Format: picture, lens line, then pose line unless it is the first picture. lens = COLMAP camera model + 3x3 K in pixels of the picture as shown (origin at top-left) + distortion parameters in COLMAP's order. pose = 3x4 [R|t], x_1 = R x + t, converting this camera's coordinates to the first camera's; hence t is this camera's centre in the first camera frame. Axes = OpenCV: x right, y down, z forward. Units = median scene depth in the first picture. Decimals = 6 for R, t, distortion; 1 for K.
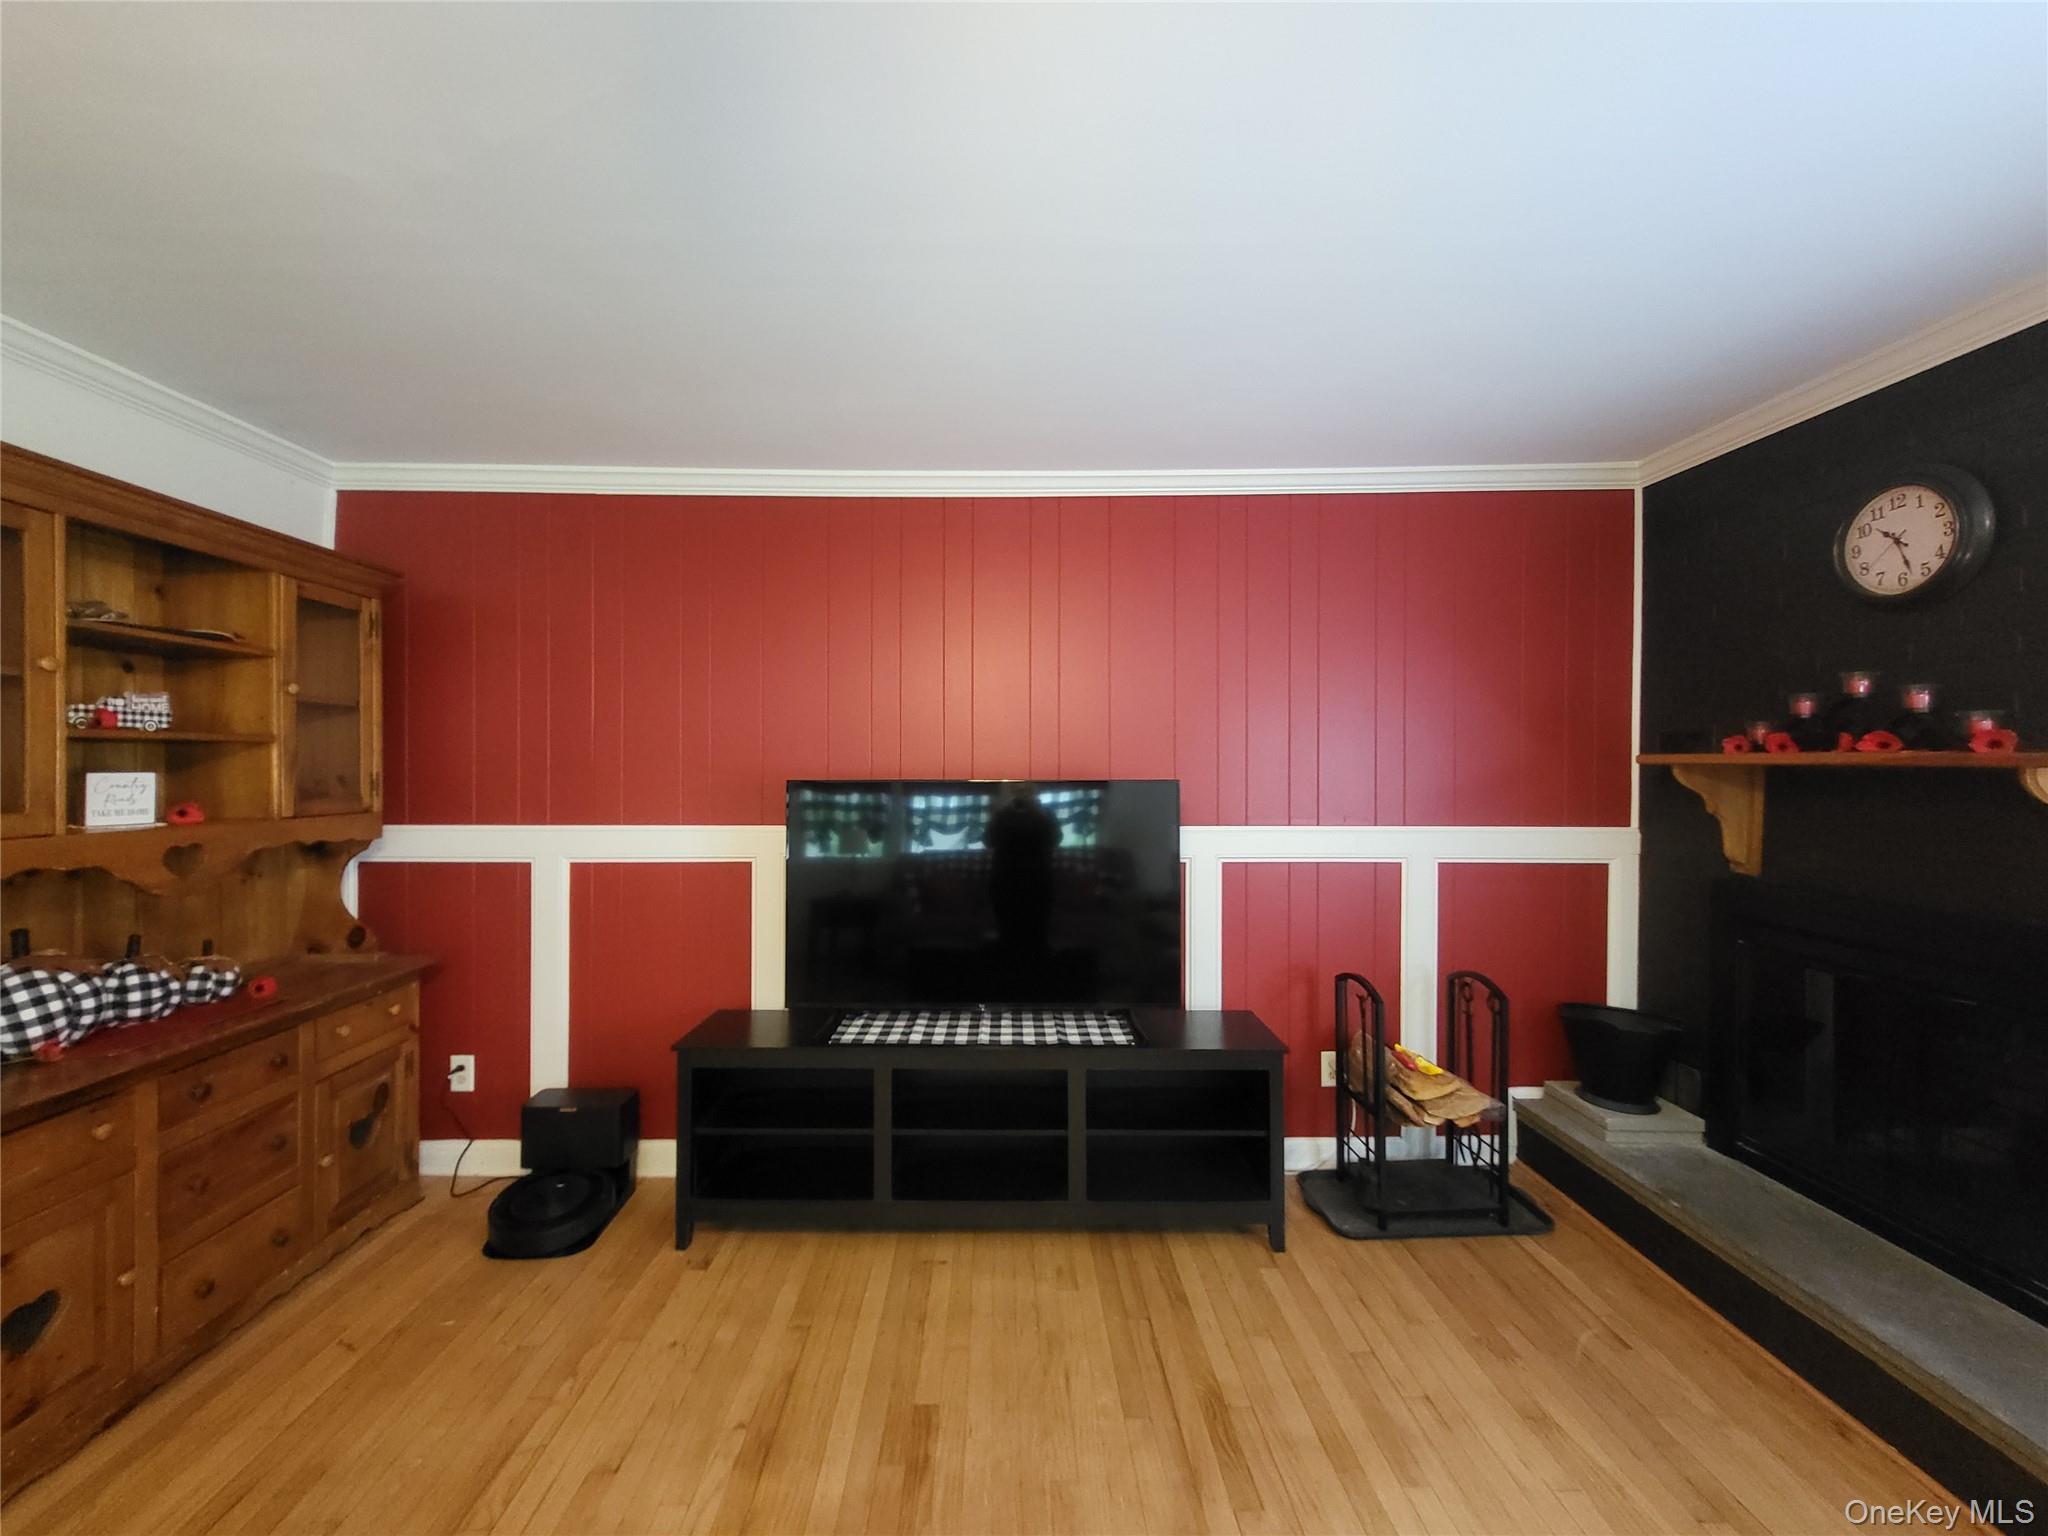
lens RADIAL K [[799.2, 0, 1018.5], [0, 799.2, 767.5], [0, 0, 1]] dist [-0.000316, 0.001471]
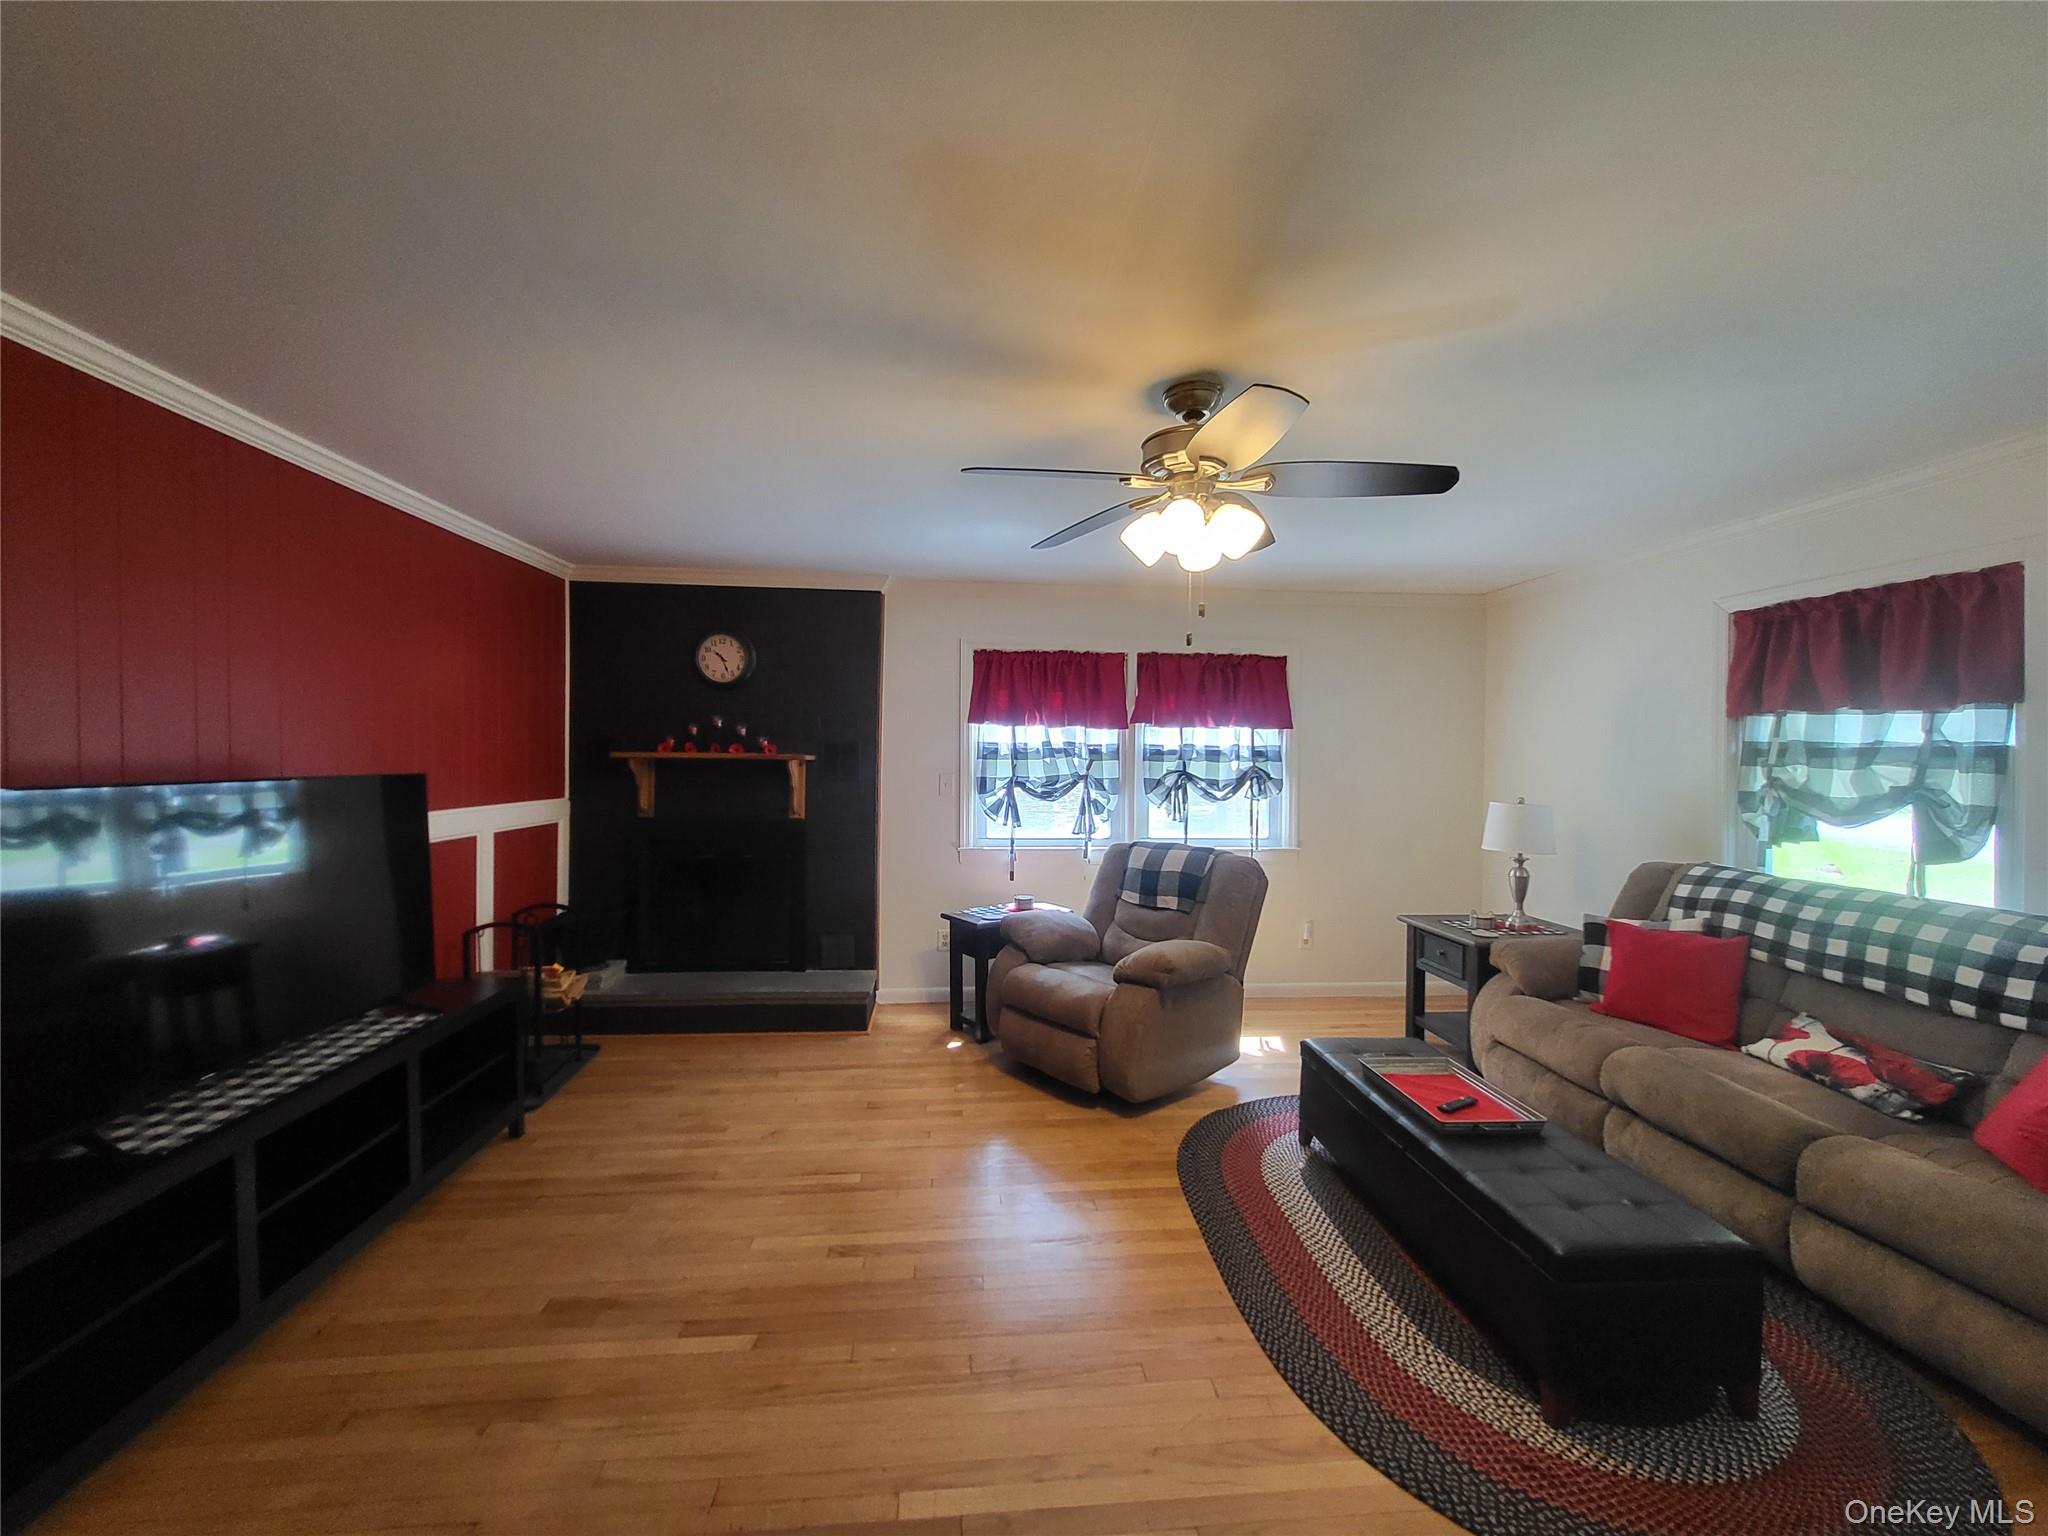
lens RADIAL K [[799.2, 0, 1007.4], [0, 799.2, 771.9], [0, 0, 1]] dist [-0.000316, 0.001471]
pose [[-0.078669, -0.017531, 0.996747, -1.005764], [-0.002791, 0.999845, 0.017366, -0.006002], [-0.996897, -0.001416, -0.078706, 0.320834]]
